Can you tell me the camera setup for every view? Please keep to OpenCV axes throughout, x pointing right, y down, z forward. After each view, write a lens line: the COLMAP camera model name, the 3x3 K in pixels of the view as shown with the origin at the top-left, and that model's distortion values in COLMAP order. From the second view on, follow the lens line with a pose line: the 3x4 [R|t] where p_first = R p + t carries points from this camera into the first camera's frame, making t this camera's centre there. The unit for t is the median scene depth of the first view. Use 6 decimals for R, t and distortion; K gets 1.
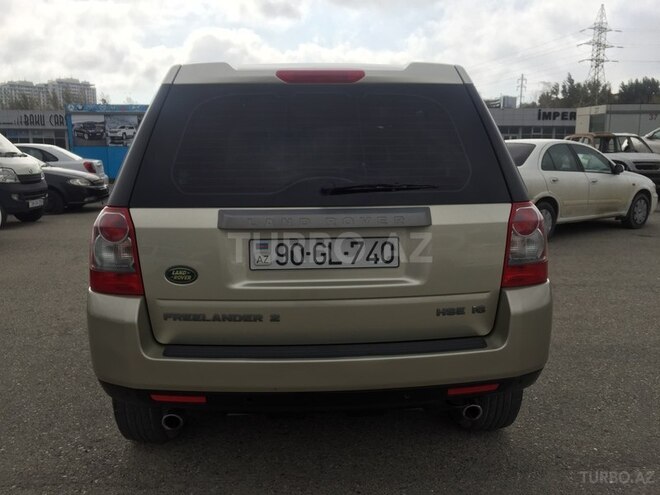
lens RADIAL K [[567.1, 0, 330.0], [0, 567.1, 255.9], [0, 0, 1]] dist [0.009512, 0.075696]
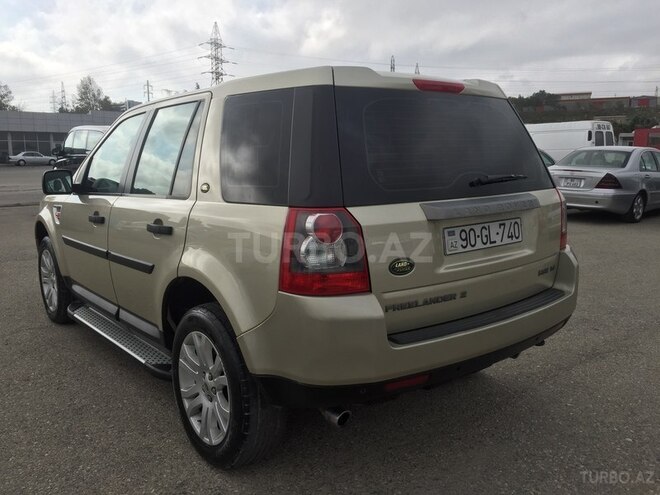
lens RADIAL K [[566.4, 0, 329.4], [0, 566.4, 271.3], [0, 0, 1]] dist [0.012784, 0.005274]
pose [[0.810456, -0.122509, 0.572845, -0.977872], [0.117778, 0.991996, 0.045519, -0.022390], [-0.573837, 0.030578, 0.818398, 0.206201]]
